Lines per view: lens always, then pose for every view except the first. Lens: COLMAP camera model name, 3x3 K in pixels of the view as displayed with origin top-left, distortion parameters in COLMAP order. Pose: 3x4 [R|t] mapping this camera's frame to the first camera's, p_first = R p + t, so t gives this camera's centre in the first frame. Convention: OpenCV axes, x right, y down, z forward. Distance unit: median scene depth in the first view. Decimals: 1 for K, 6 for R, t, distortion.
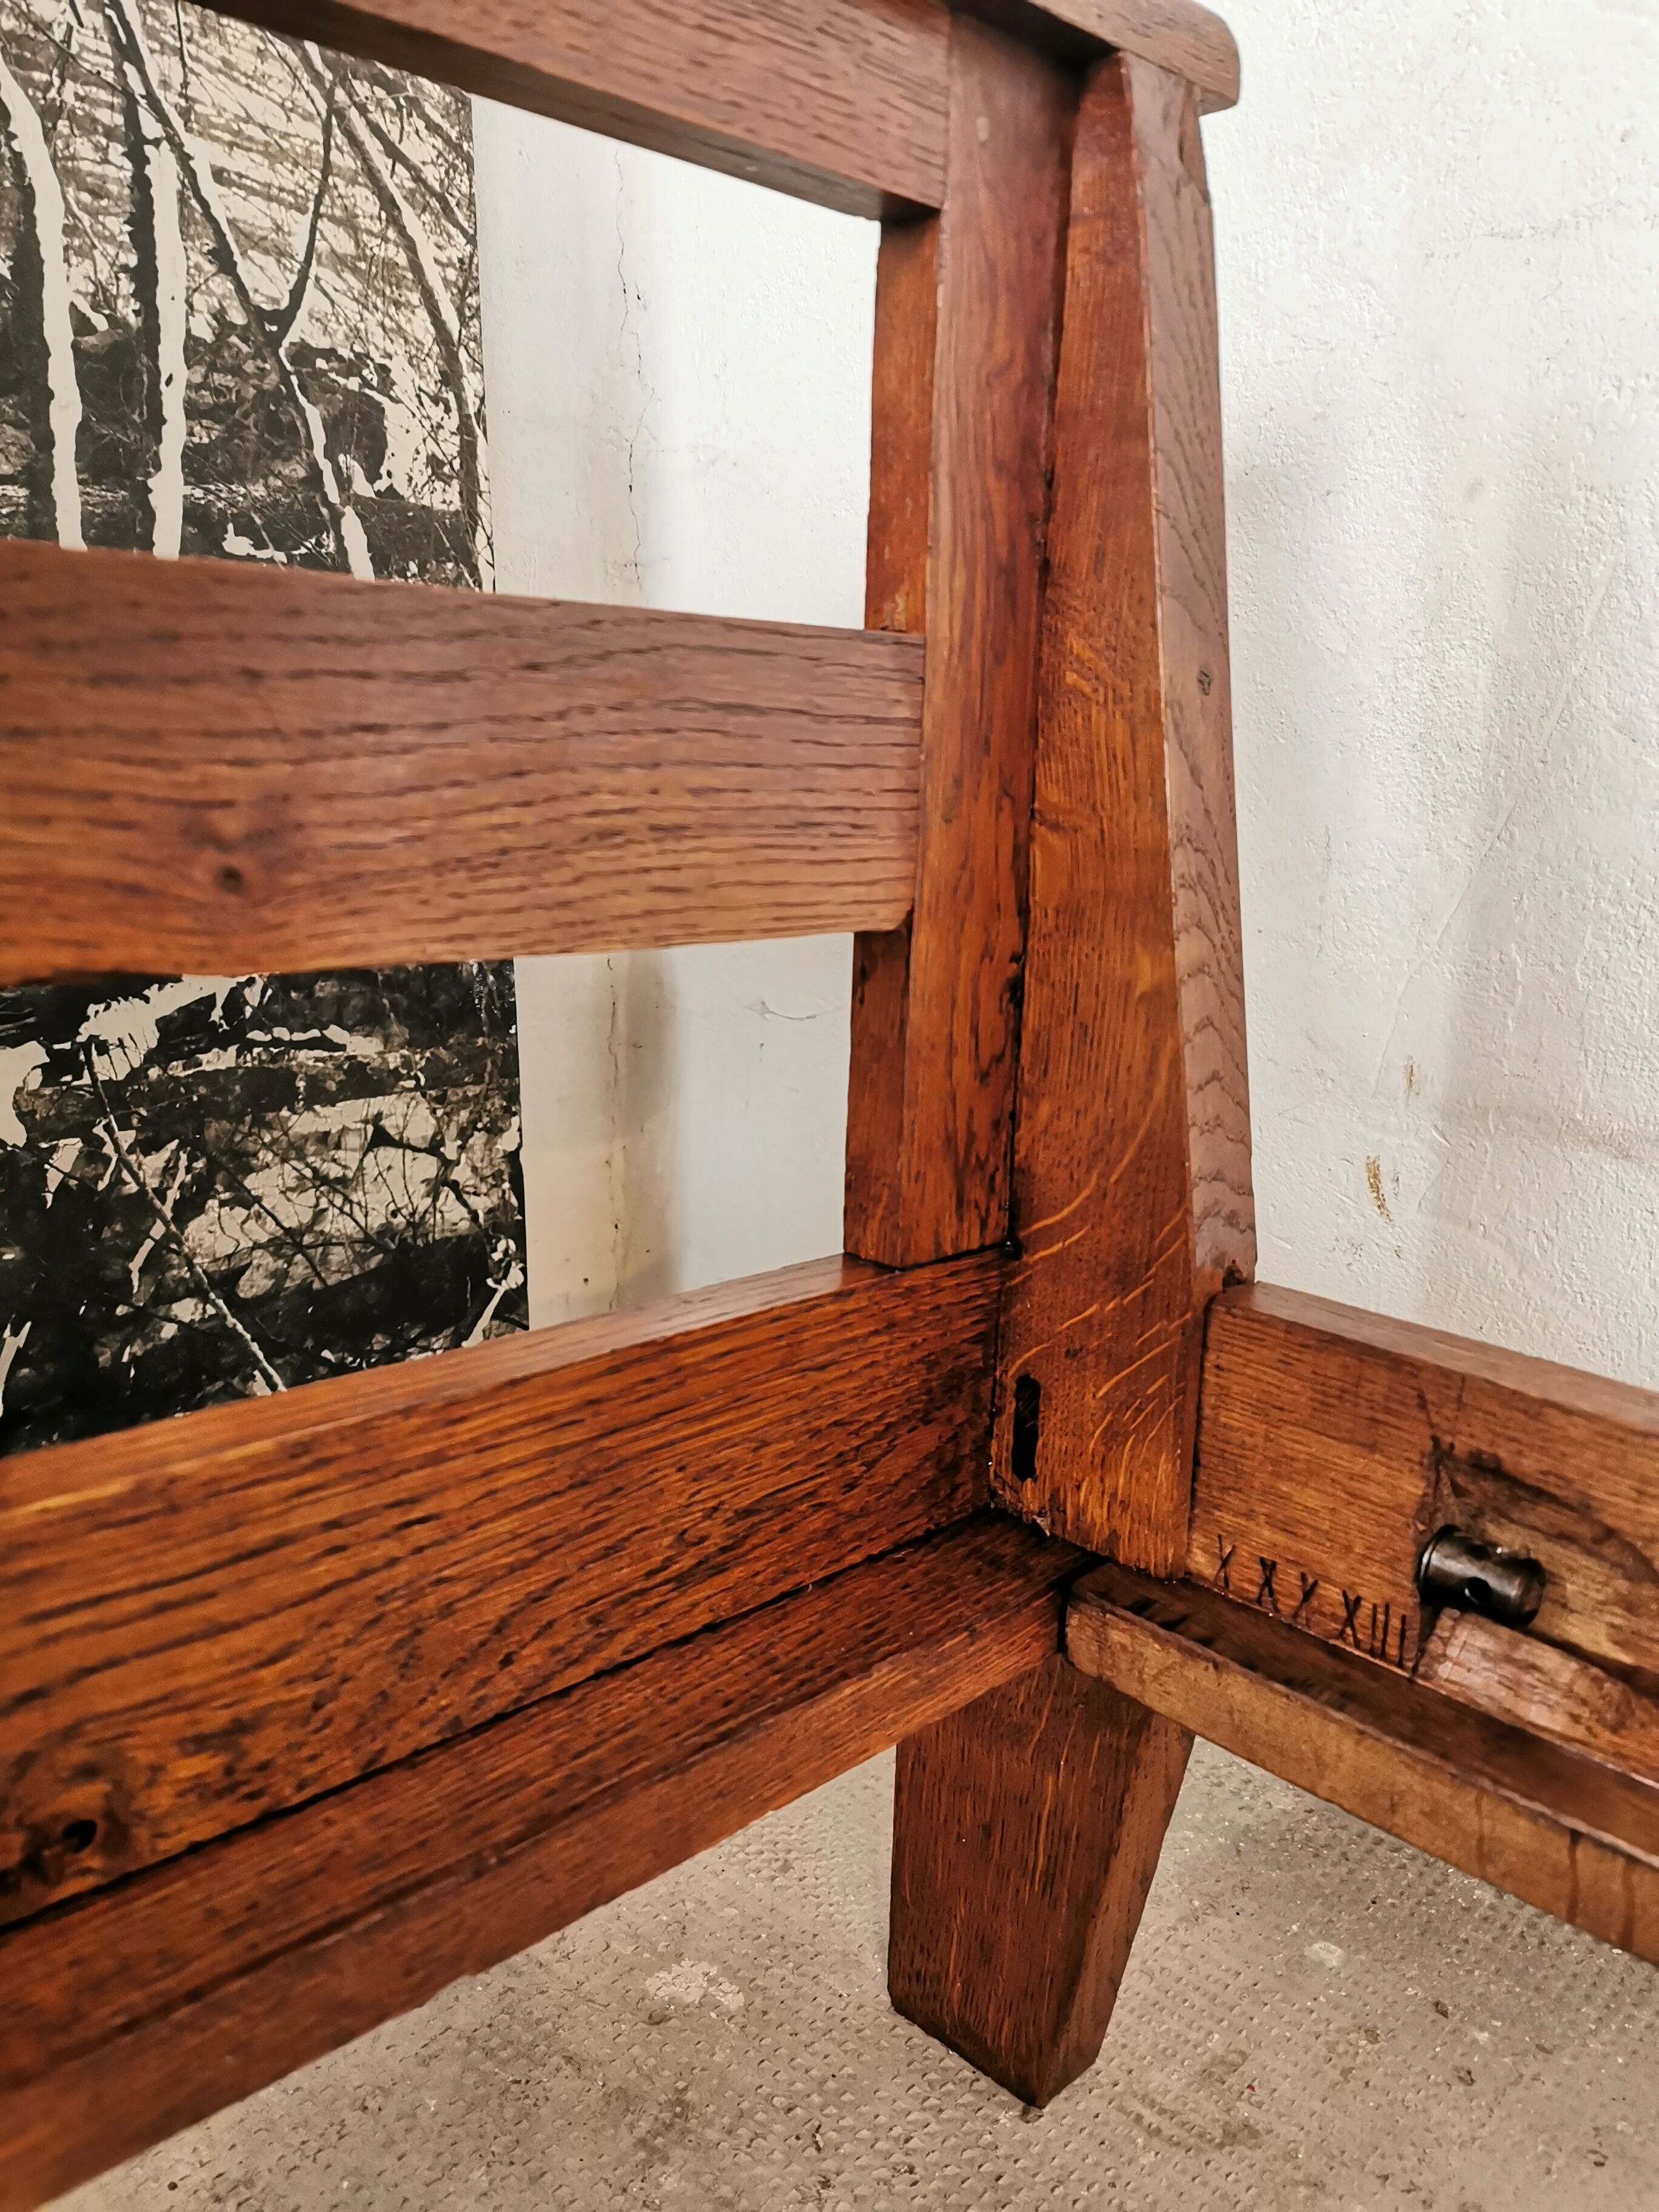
lens RADIAL K [[1696.7, 0, 821.9], [0, 1696.7, 1149.3], [0, 0, 1]] dist [0.096204, -0.155279]
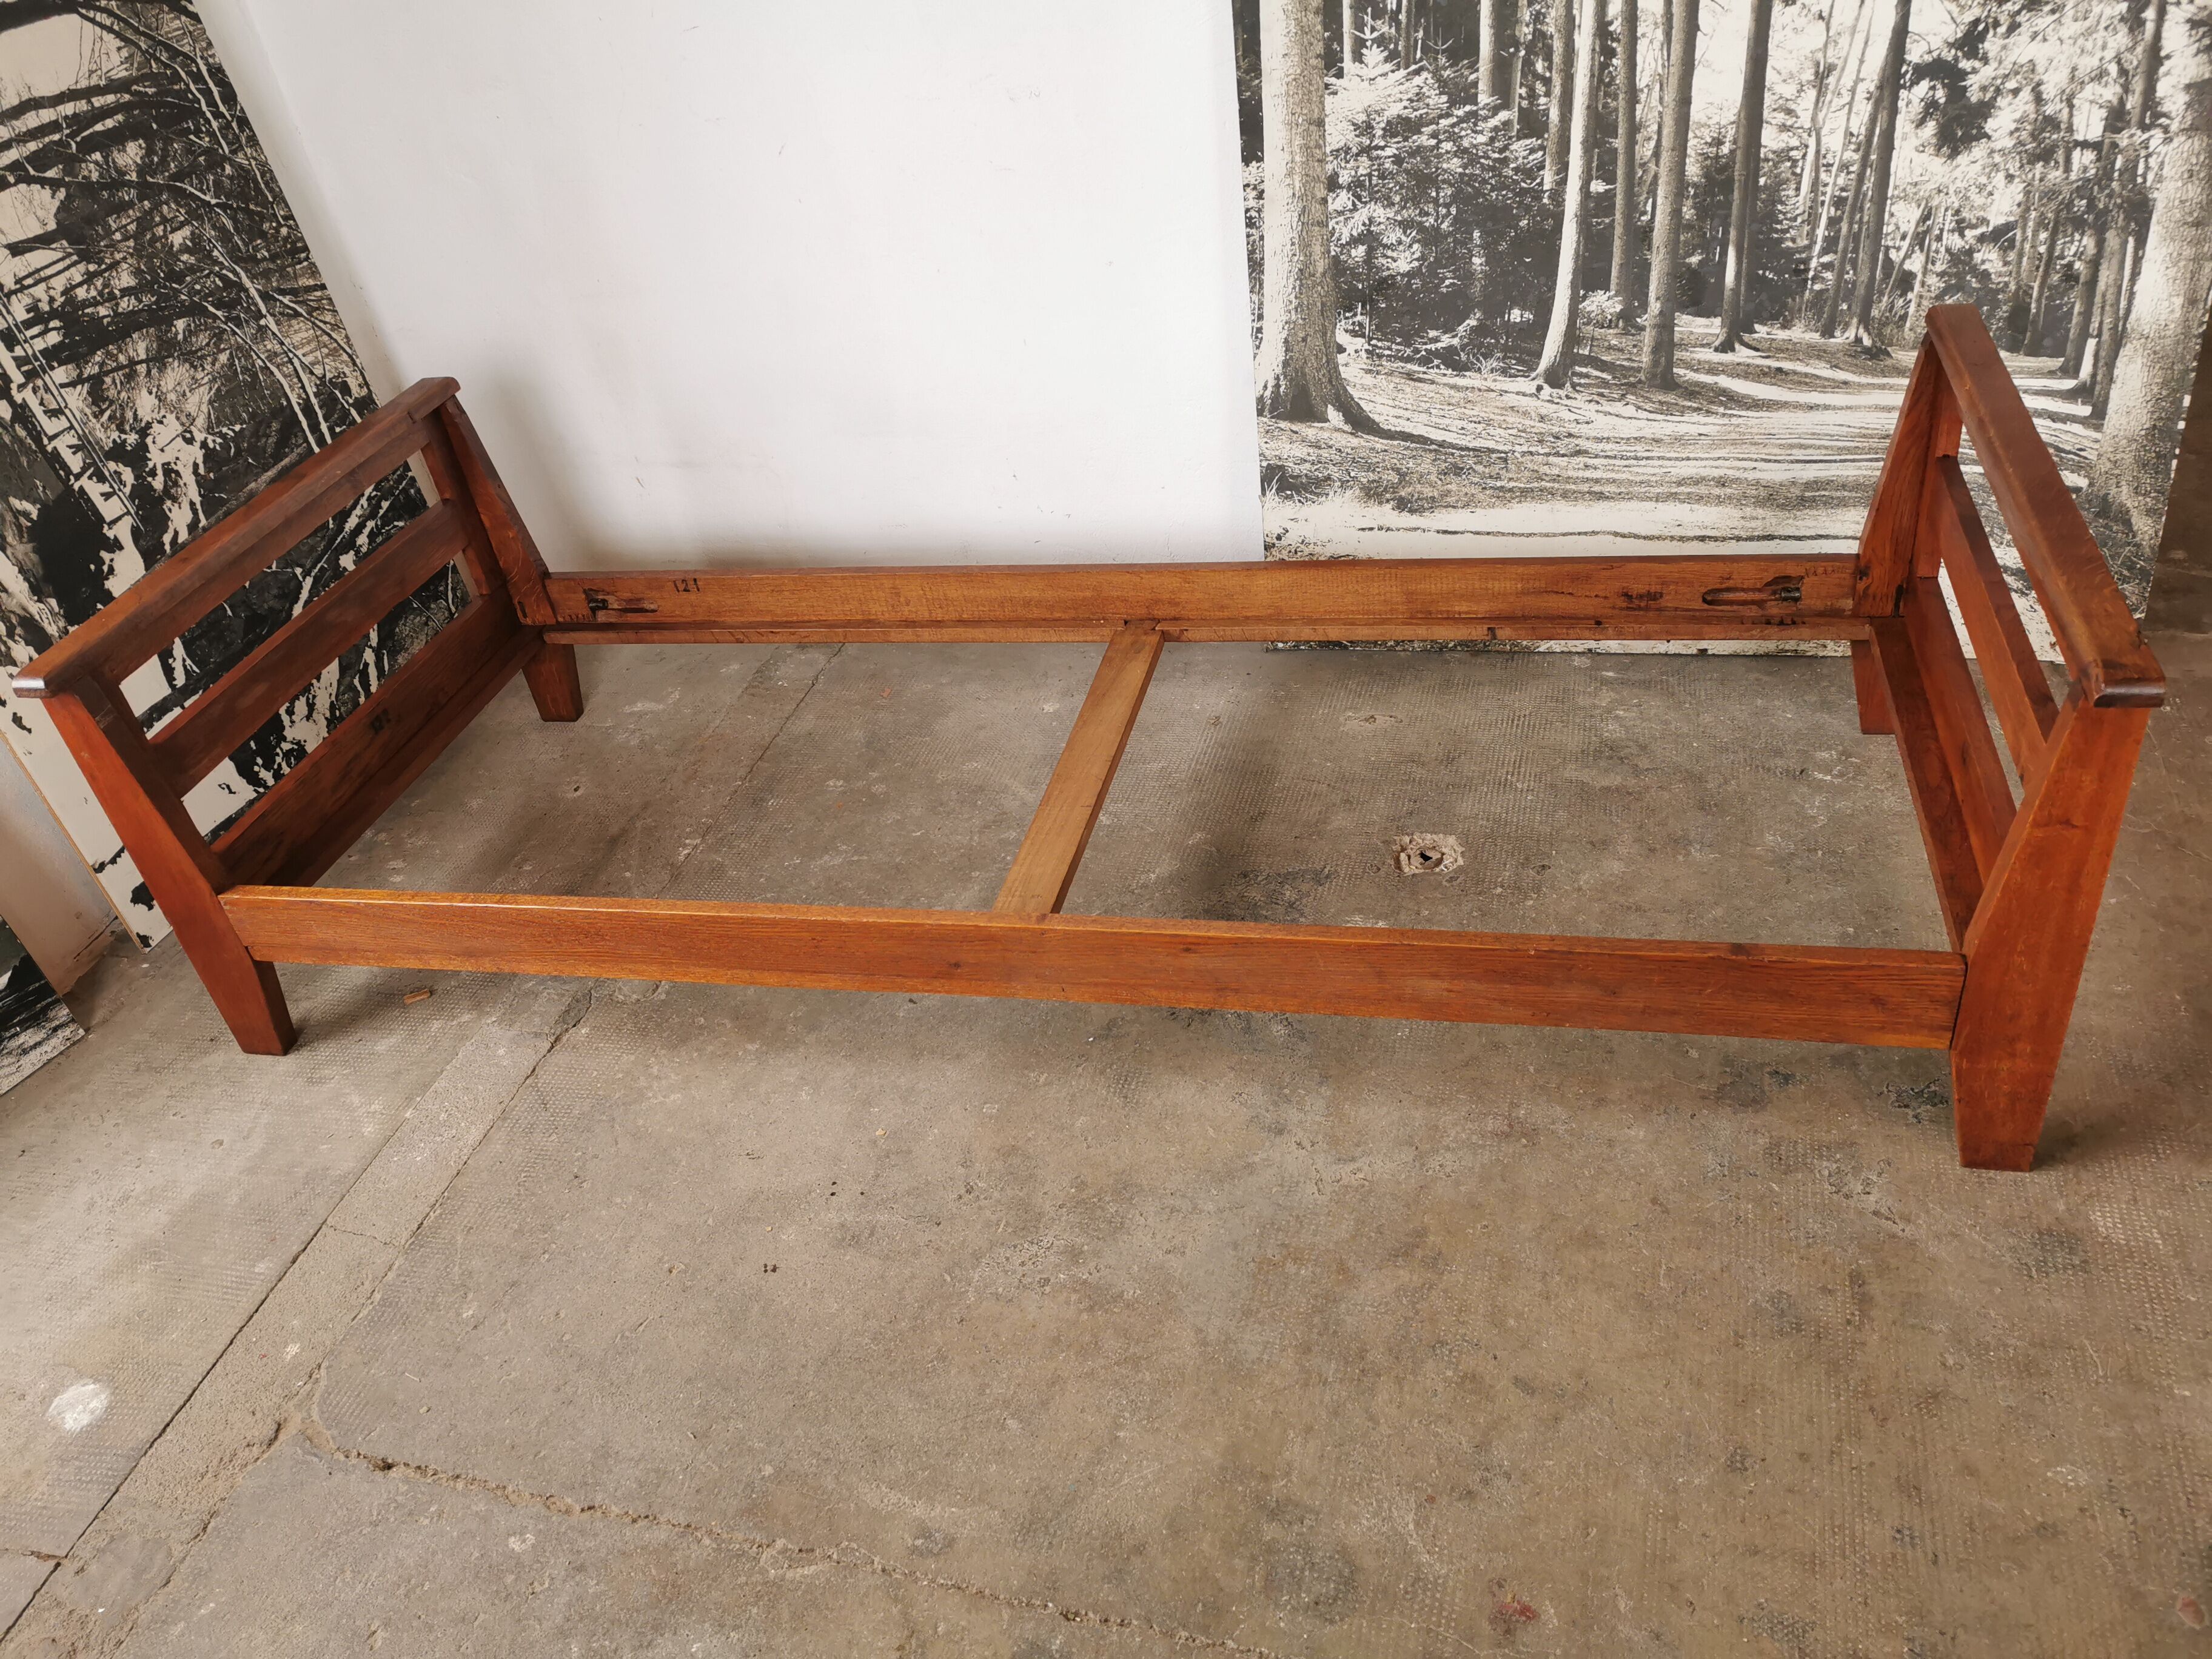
lens RADIAL K [[1694.7, 0, 1110.2], [0, 1694.7, 826.1], [0, 0, 1]] dist [0.076138, -0.098912]
pose [[0.880290, -0.385764, 0.276181, -0.271355], [0.259147, 0.878576, 0.401183, -0.967175], [-0.397408, -0.281586, 0.873371, -5.404152]]
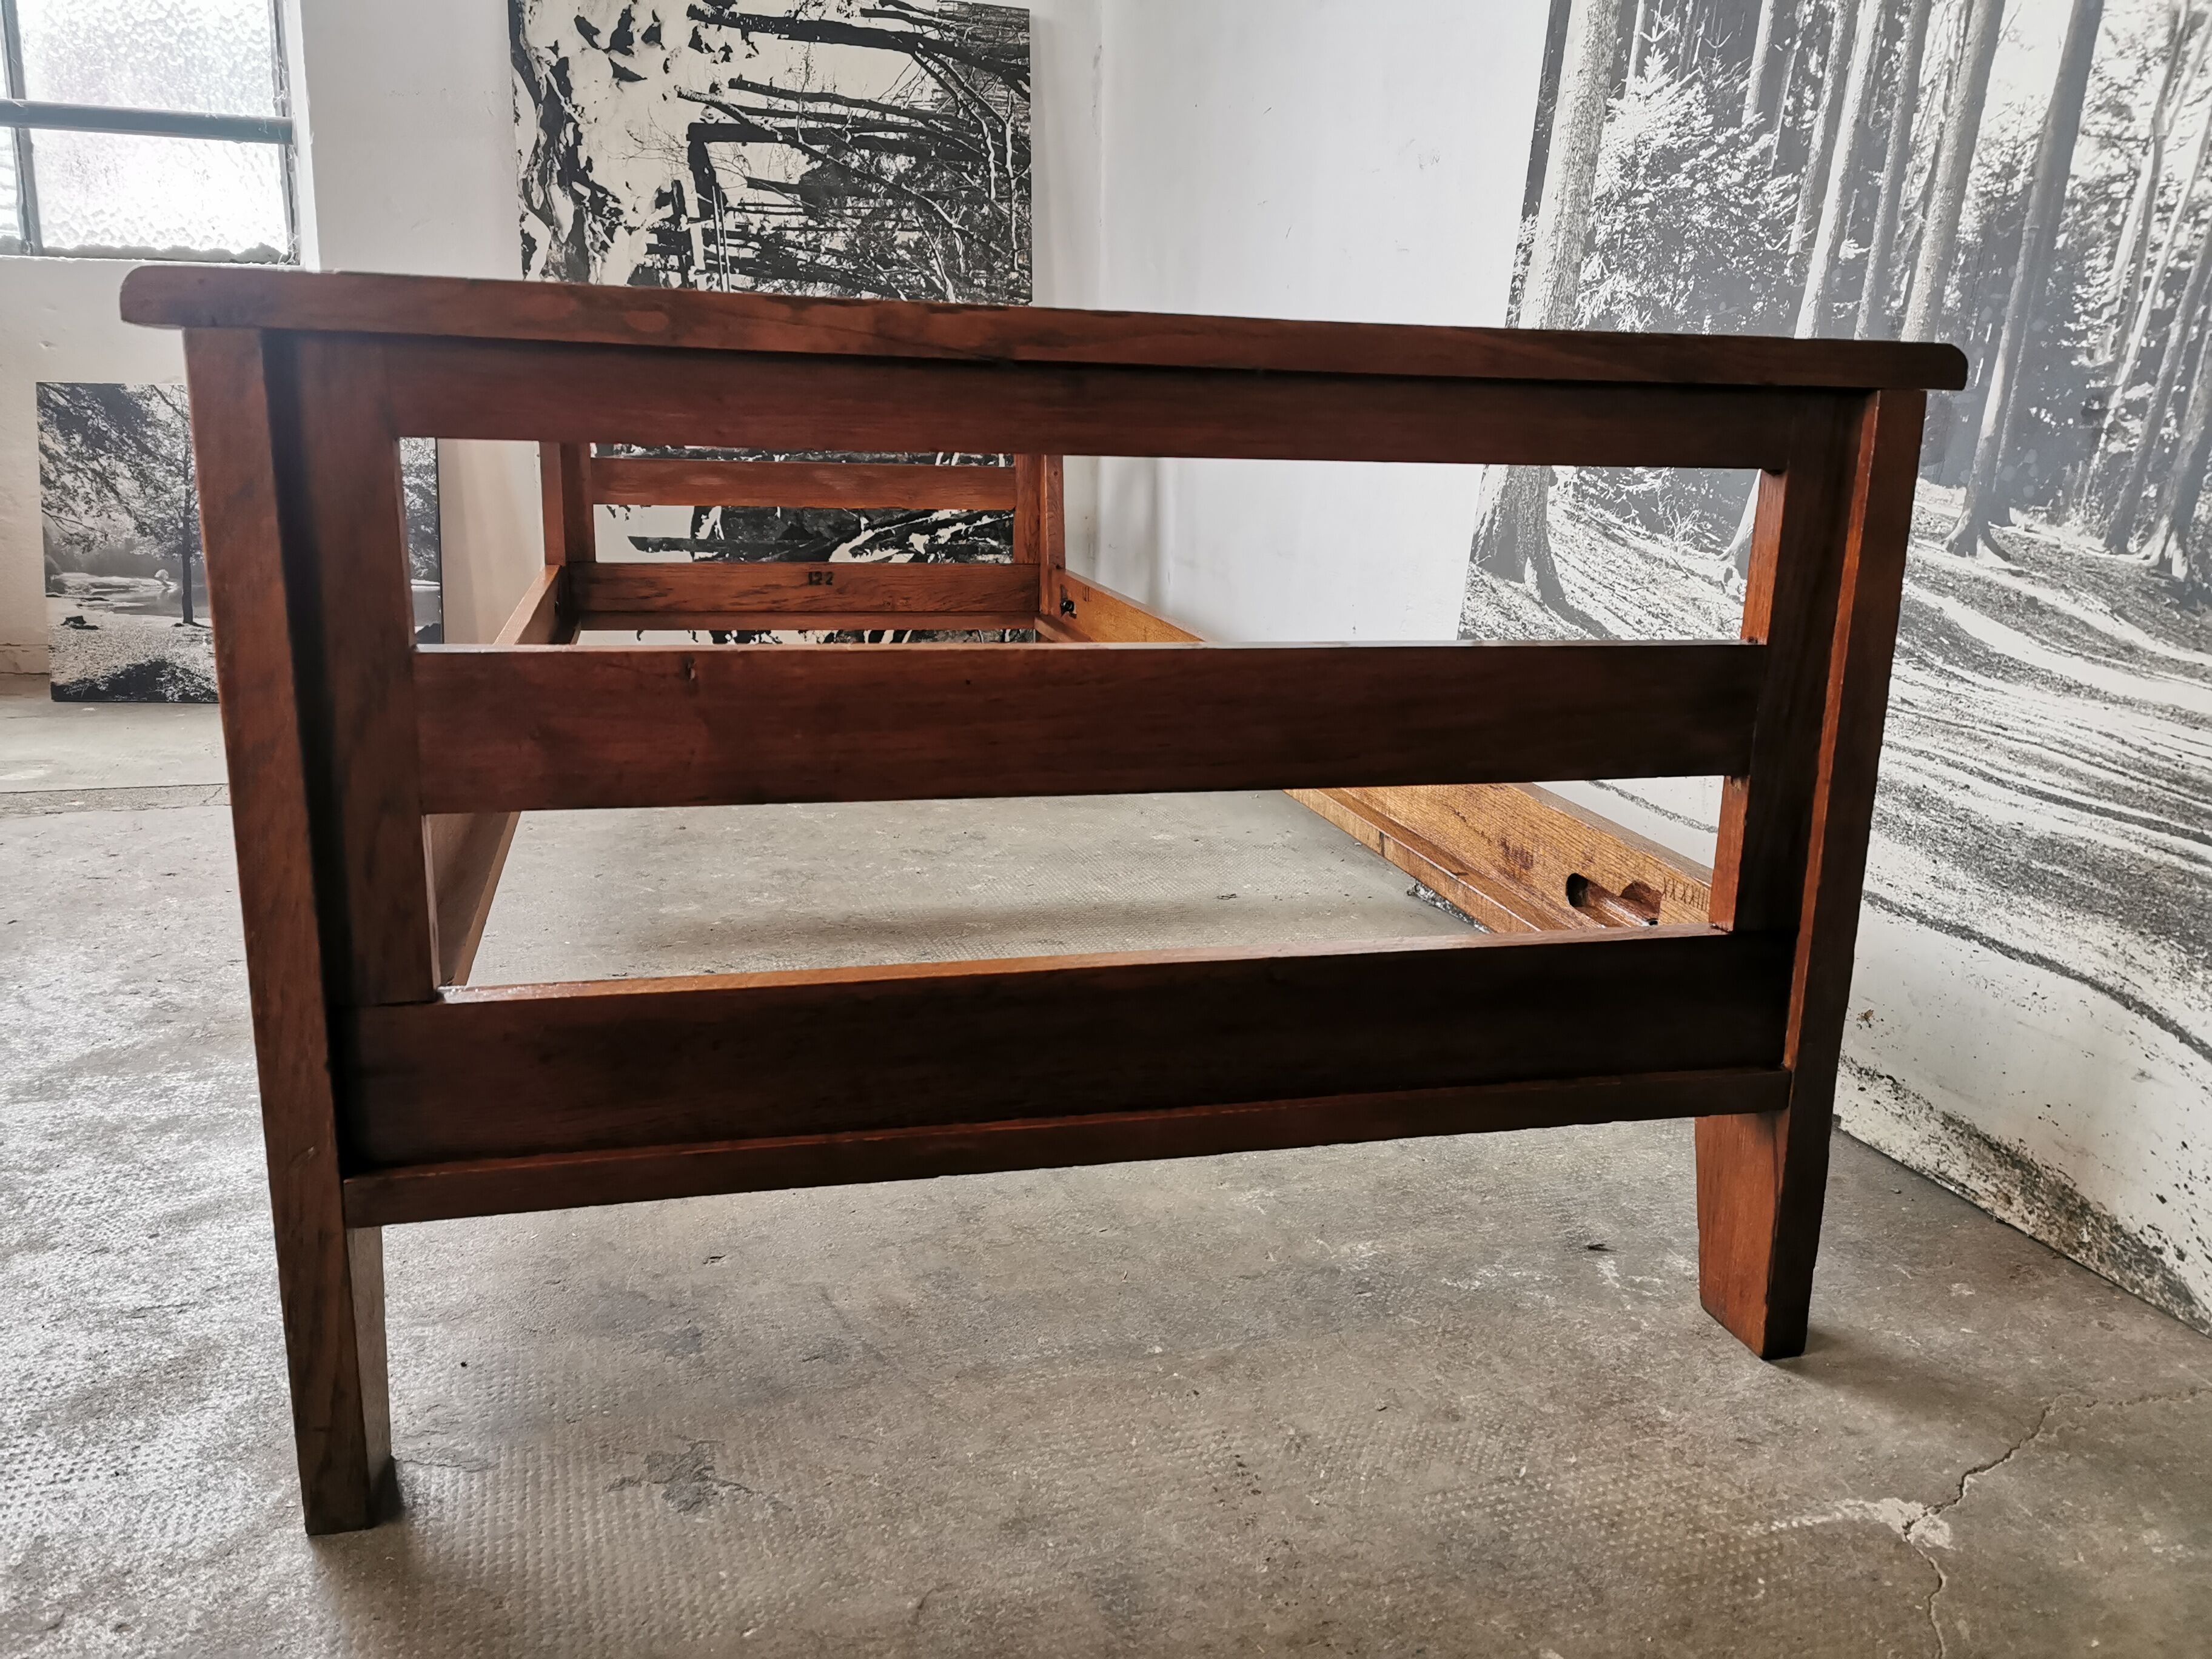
lens RADIAL K [[1700.0, 0, 1111.5], [0, 1700.0, 827.7], [0, 0, 1]] dist [0.097284, -0.160492]
pose [[0.871508, 0.106154, -0.478754, 3.470949], [-0.105849, 0.993996, 0.027714, 0.818372], [0.478822, 0.026523, 0.877512, -4.361289]]
